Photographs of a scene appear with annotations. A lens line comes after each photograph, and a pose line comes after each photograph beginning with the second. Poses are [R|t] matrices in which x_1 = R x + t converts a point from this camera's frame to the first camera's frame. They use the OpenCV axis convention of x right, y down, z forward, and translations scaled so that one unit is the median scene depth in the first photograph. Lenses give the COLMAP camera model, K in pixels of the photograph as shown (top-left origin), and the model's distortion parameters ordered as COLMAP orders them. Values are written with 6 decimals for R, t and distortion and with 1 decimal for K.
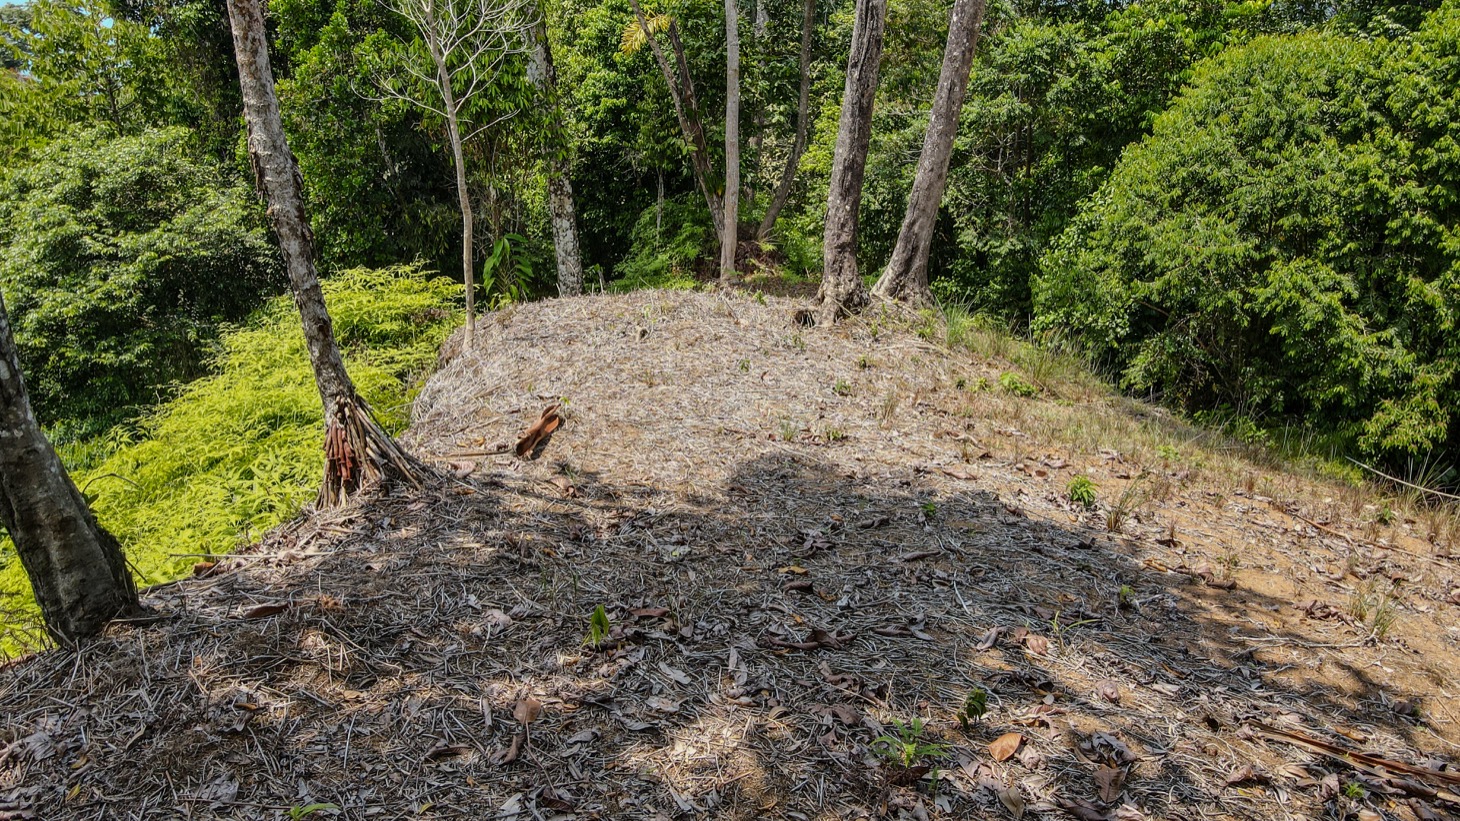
lens RADIAL K [[1044.8, 0, 730.0], [0, 1044.8, 410.5], [0, 0, 1]] dist [-0.004623, -0.002155]
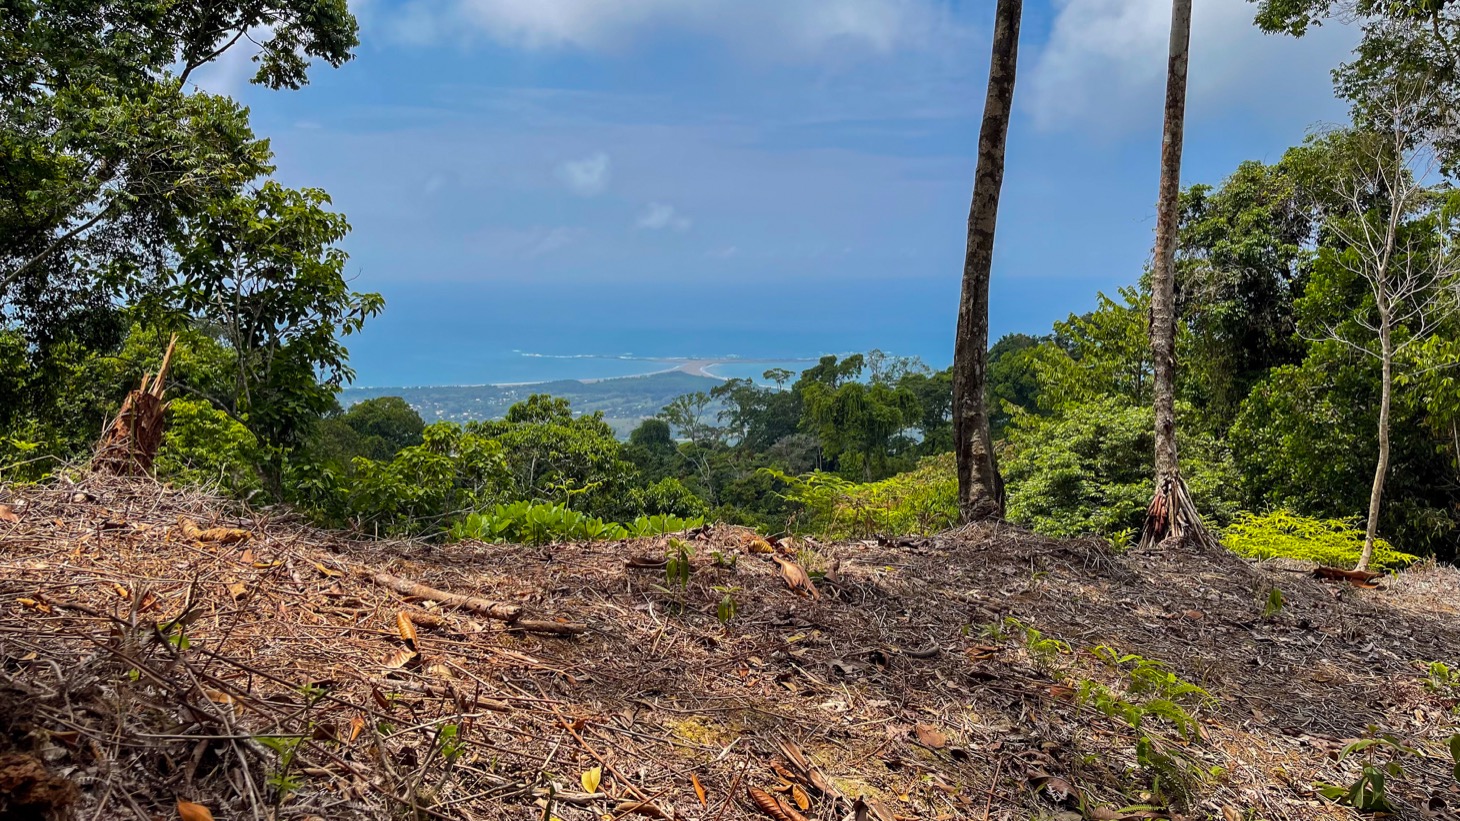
lens RADIAL K [[1083.1, 0, 731.1], [0, 1083.1, 439.5], [0, 0, 1]] dist [-0.006270, -0.002205]
pose [[0.626862, 0.117409, -0.770233, 0.071272], [-0.315696, 0.942068, -0.113331, 0.054727], [0.712306, 0.314203, 0.627612, -0.068518]]
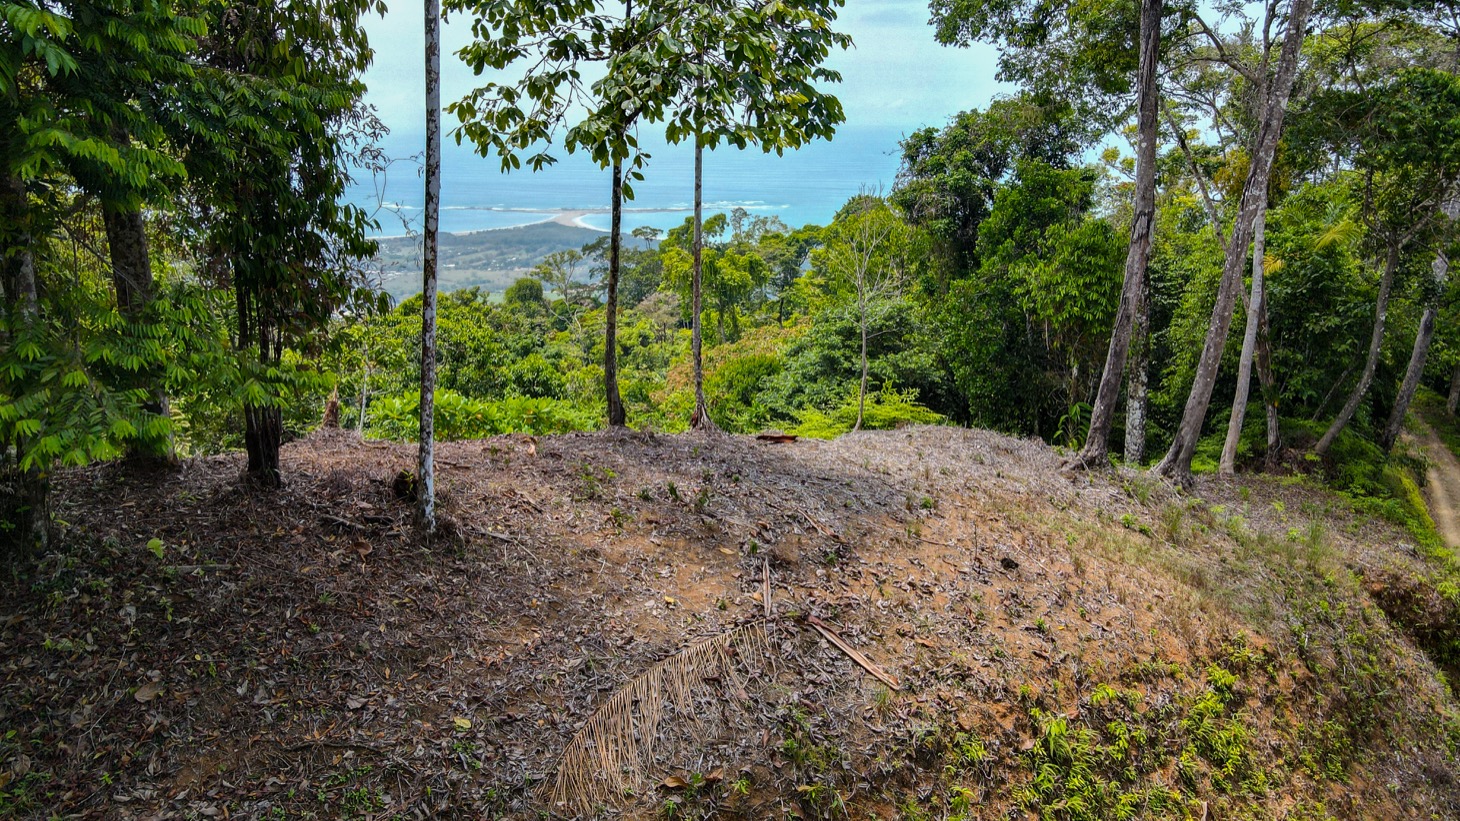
lens RADIAL K [[1091.5, 0, 709.9], [0, 1091.5, 406.7], [0, 0, 1]] dist [0.001088, 0.002307]
pose [[0.695600, 0.184465, -0.694344, 0.430004], [-0.288713, 0.956774, -0.035051, 0.022978], [0.657865, 0.224848, 0.718789, -0.321141]]
